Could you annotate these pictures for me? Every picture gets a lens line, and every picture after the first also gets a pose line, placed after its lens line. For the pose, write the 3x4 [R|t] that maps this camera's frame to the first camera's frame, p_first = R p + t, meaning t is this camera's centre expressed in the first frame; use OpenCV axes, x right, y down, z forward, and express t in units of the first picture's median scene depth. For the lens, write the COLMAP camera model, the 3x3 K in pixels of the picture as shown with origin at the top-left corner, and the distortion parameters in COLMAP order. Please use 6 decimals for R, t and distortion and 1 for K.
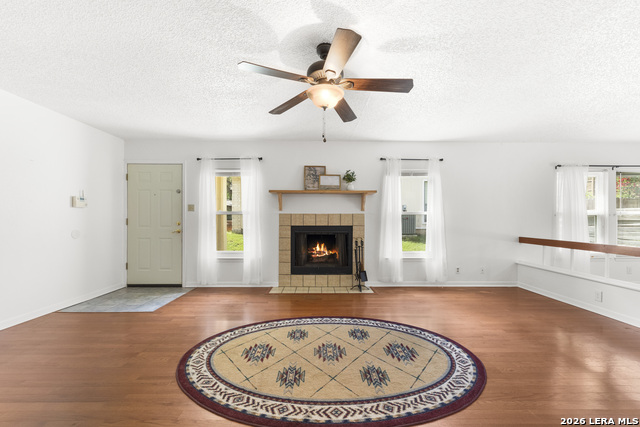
lens RADIAL K [[258.9, 0, 318.4], [0, 258.9, 218.8], [0, 0, 1]] dist [0.004886, 0.000226]
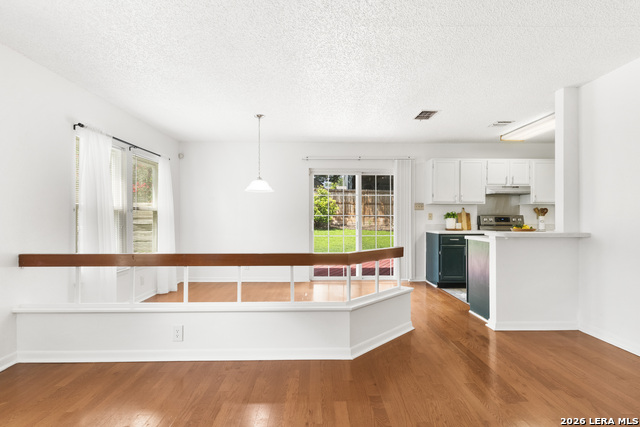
lens RADIAL K [[334.8, 0, 317.4], [0, 334.8, 217.2], [0, 0, 1]] dist [0.011326, -0.000864]
pose [[-0.007498, -0.002390, 0.999969, 0.164948], [0.001008, 0.999997, 0.002397, 0.001122], [-0.999971, 0.001026, -0.007496, 0.472128]]
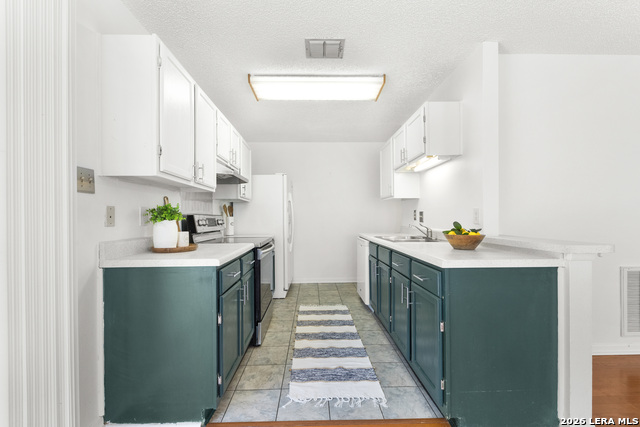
lens RADIAL K [[272.9, 0, 321.6], [0, 272.9, 219.9], [0, 0, 1]] dist [0.002884, -0.000160]
pose [[-0.999241, 0.006088, -0.038482, 1.270981], [0.005825, 0.999959, 0.006941, 0.006046], [0.038523, 0.006711, -0.999235, 0.366590]]
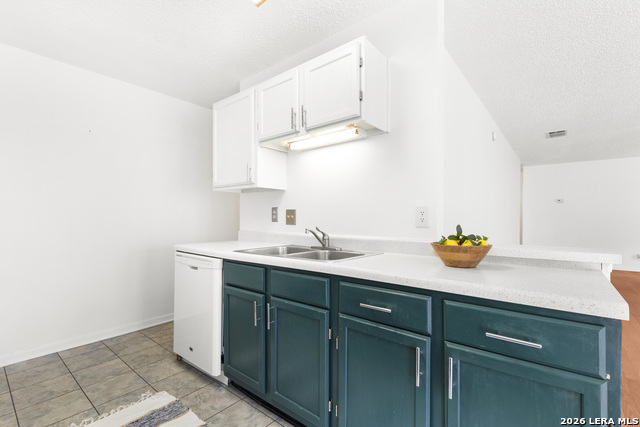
lens RADIAL K [[291.4, 0, 322.6], [0, 291.4, 216.8], [0, 0, 1]] dist [0.004760, -0.000315]
pose [[-0.633586, -0.003734, -0.773663, 1.360281], [-0.001562, 0.999992, -0.003548, 0.006108], [0.773671, -0.001040, -0.633587, 0.023669]]
